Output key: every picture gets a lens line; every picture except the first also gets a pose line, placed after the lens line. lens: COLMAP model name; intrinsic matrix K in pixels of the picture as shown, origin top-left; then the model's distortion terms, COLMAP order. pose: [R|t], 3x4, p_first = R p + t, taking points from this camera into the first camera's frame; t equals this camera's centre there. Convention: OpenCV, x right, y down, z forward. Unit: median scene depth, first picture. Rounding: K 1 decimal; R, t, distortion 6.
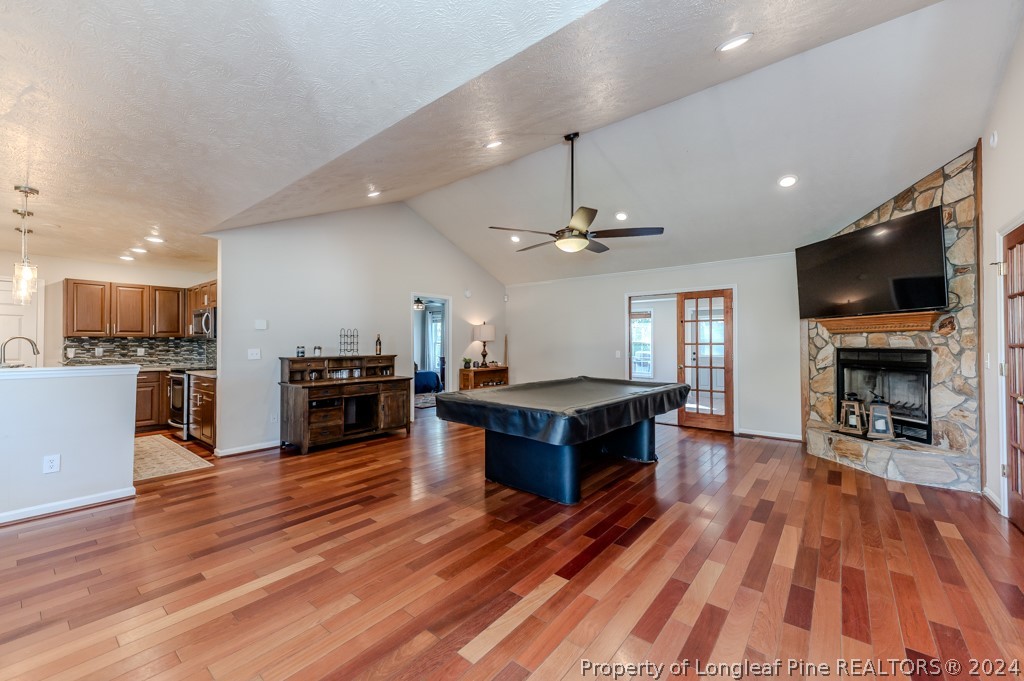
lens RADIAL K [[404.0, 0, 513.3], [0, 404.0, 340.0], [0, 0, 1]] dist [0.018503, -0.004332]
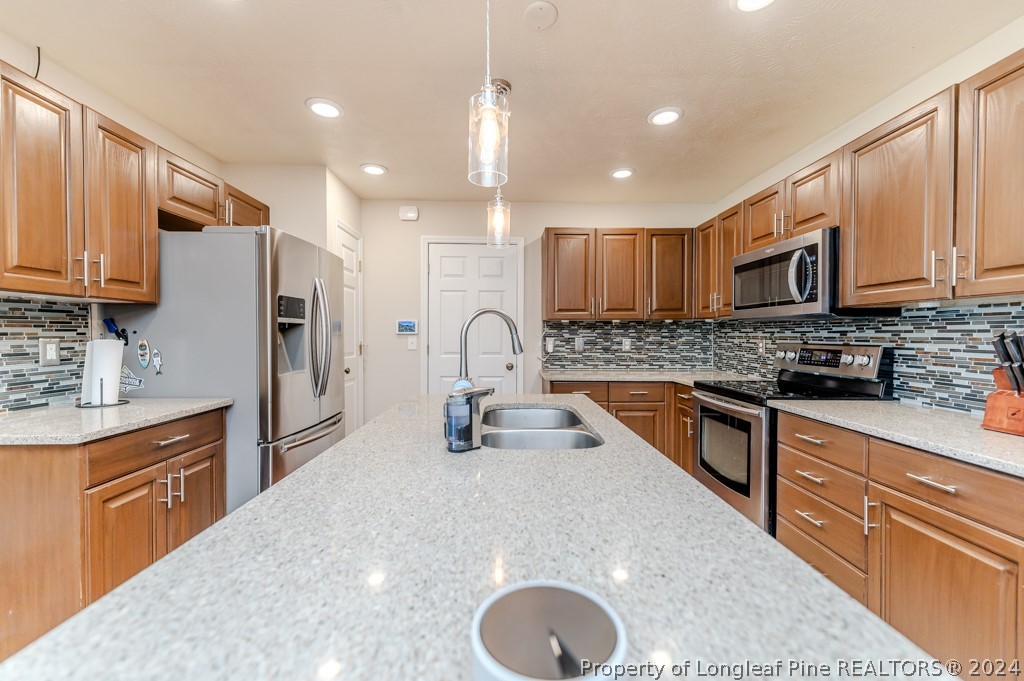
lens RADIAL K [[407.6, 0, 512.0], [0, 407.6, 340.5], [0, 0, 1]] dist [0.010834, -0.000176]
pose [[0.646126, 0.013270, -0.763115, -0.702386], [0.005176, 0.999750, 0.021767, 0.011079], [0.763213, -0.018014, 0.645896, 0.602397]]
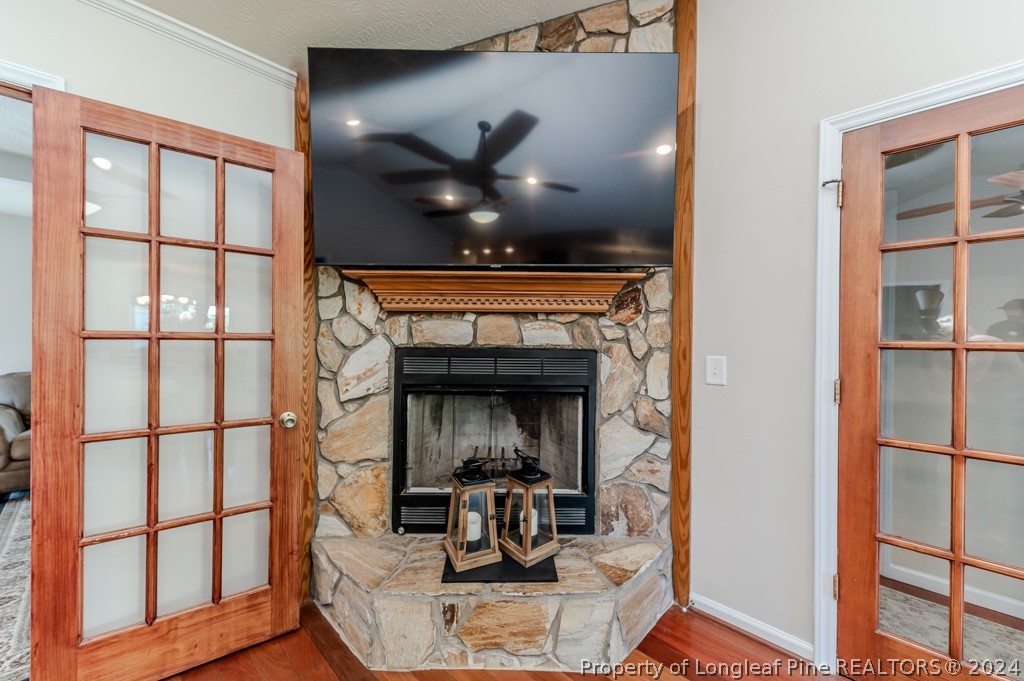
lens RADIAL K [[412.6, 0, 512.0], [0, 412.6, 340.5], [0, 0, 1]] dist [0.010214, -0.000474]
pose [[0.102221, -0.002990, 0.994757, 0.384776], [-0.017683, 0.999832, 0.004823, 0.008503], [-0.994605, -0.018084, 0.102151, 0.824027]]
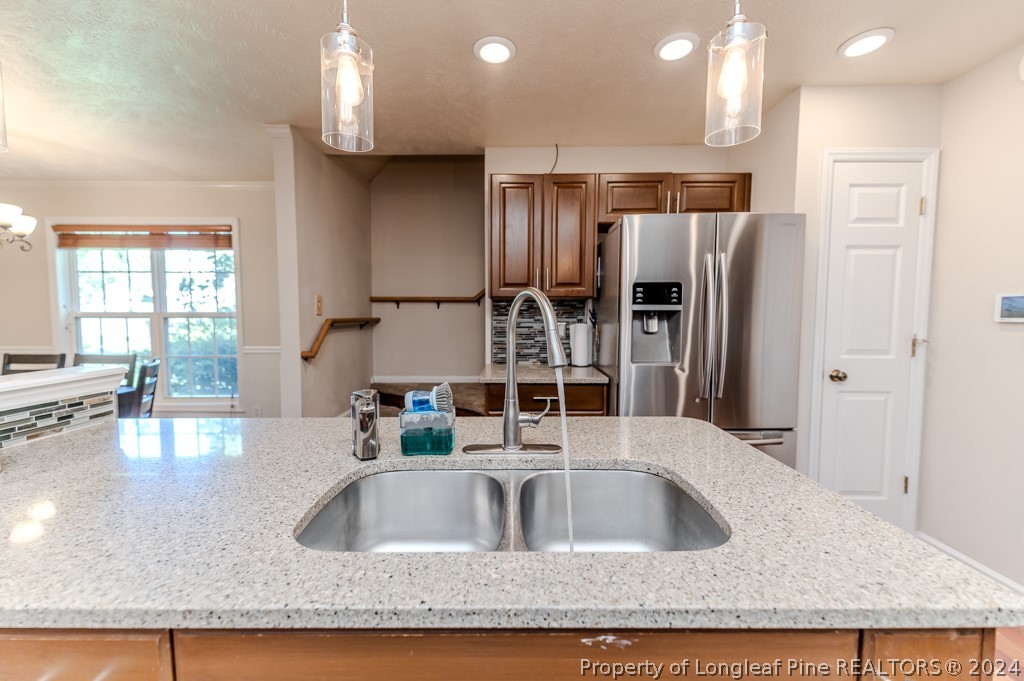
lens RADIAL K [[405.1, 0, 510.2], [0, 405.1, 338.1], [0, 0, 1]] dist [0.010439, -0.000107]
pose [[-0.780227, 0.037785, -0.624354, -0.824595], [0.006532, 0.998612, 0.052272, 0.006376], [0.625462, 0.036705, -0.779391, 0.940140]]
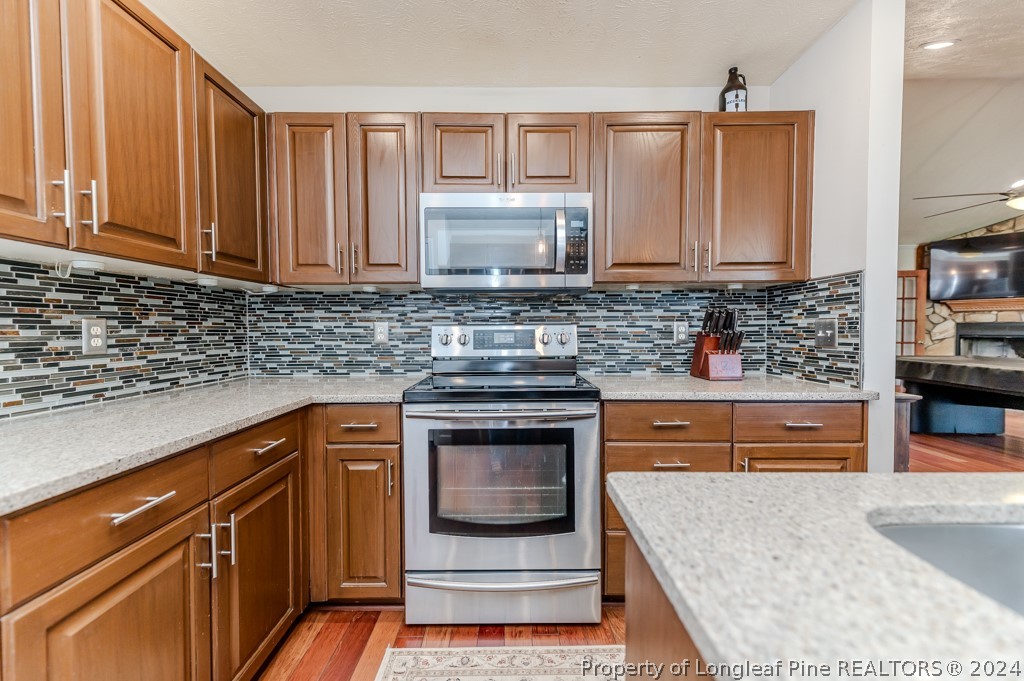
lens RADIAL K [[403.3, 0, 509.9], [0, 403.3, 340.0], [0, 0, 1]] dist [0.022718, -0.006876]
pose [[0.777647, -0.020333, 0.628373, -1.099548], [-0.001756, 0.999403, 0.034512, 0.029490], [-0.628699, -0.027942, 0.777147, 0.860332]]
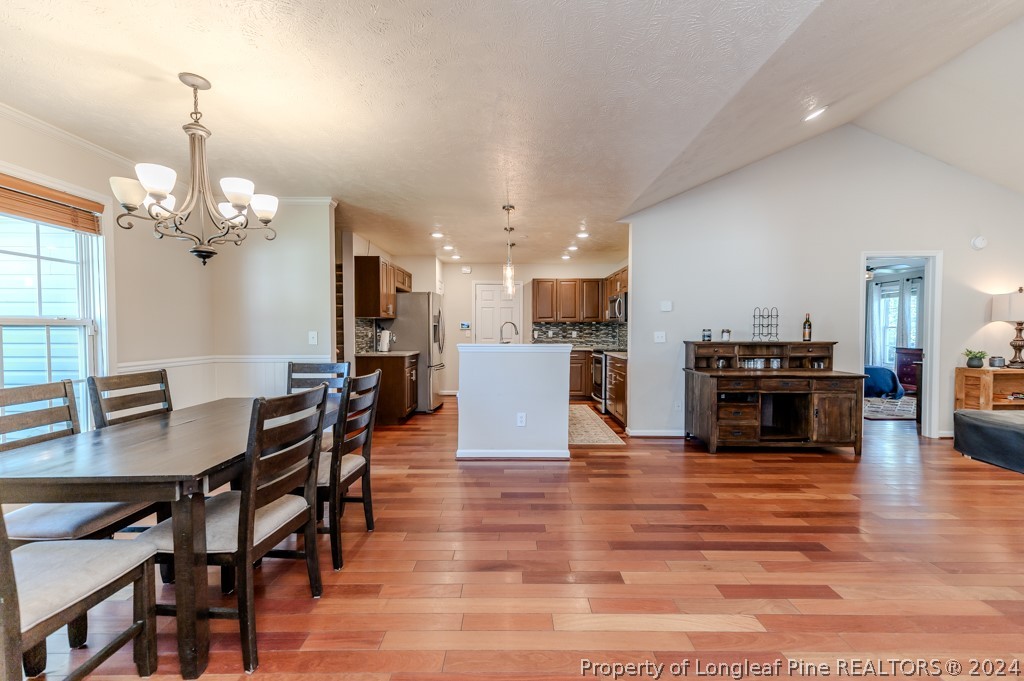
lens RADIAL K [[412.6, 0, 512.0], [0, 412.6, 340.5], [0, 0, 1]] dist [0.010214, -0.000474]
pose [[0.627374, 0.020650, -0.778444, -0.092905], [0.005929, 0.999493, 0.031292, 0.009840], [0.778695, -0.024247, 0.626934, 0.111326]]
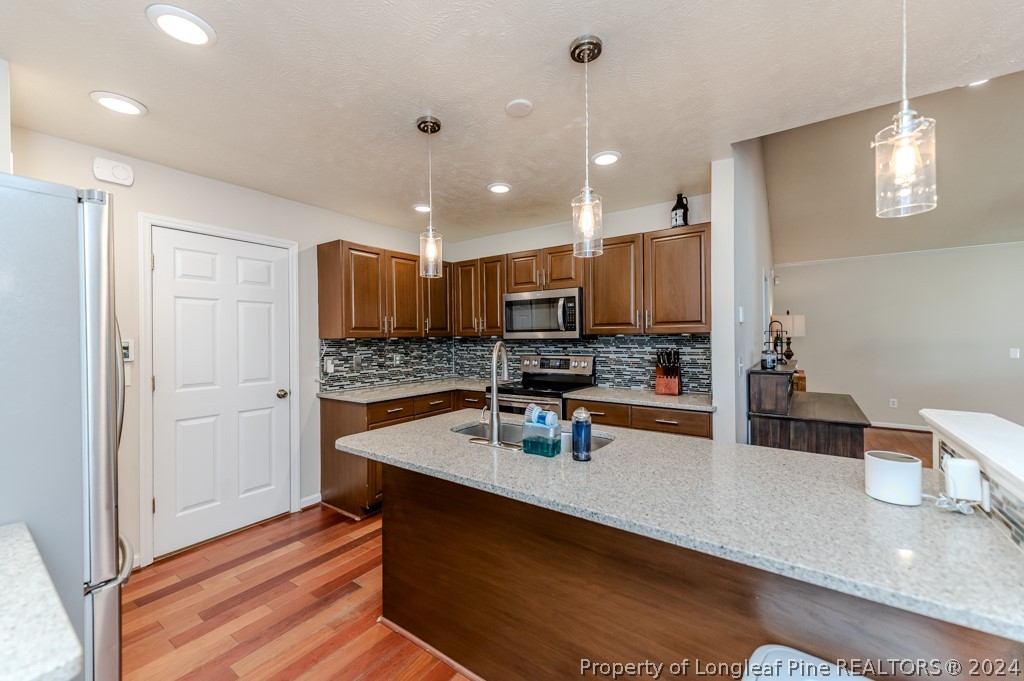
lens RADIAL K [[404.0, 0, 513.3], [0, 404.0, 340.0], [0, 0, 1]] dist [0.018503, -0.004332]
pose [[0.997826, -0.010670, 0.065038, -0.965391], [0.009594, 0.999812, 0.016831, -0.014620], [-0.065206, -0.016170, 0.997741, 0.437027]]
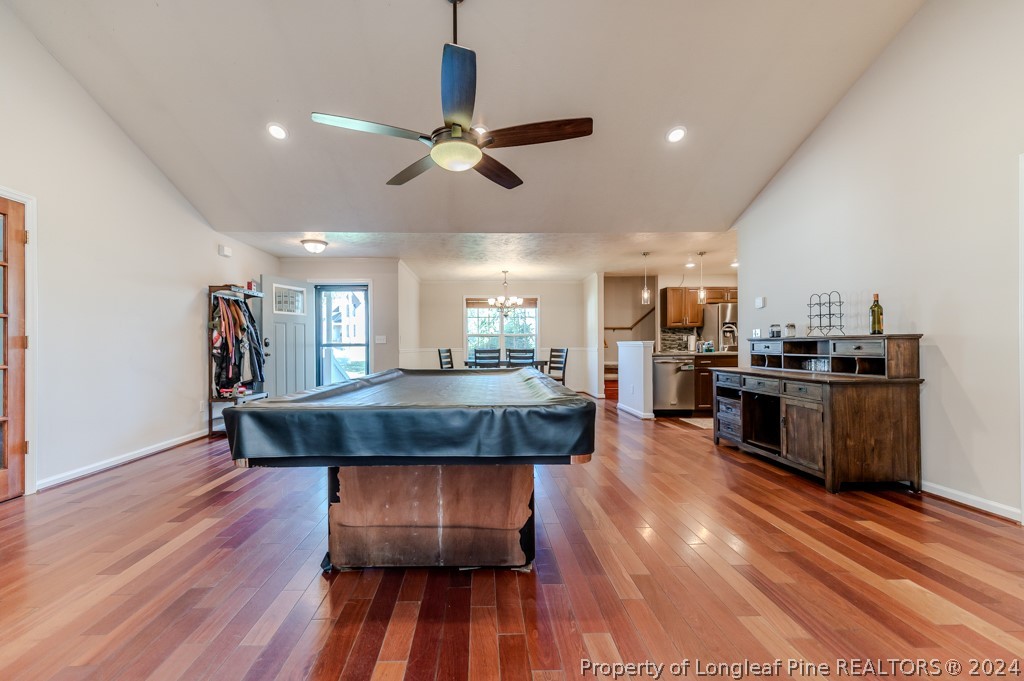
lens RADIAL K [[410.5, 0, 482.4], [0, 410.5, 343.2], [0, 0, 1]] dist [0.000725, -0.000072]
pose [[-0.774658, 0.001762, -0.632378, 0.443880], [0.013153, 0.999825, -0.013327, 0.057102], [0.632244, -0.018642, -0.774545, 1.296257]]
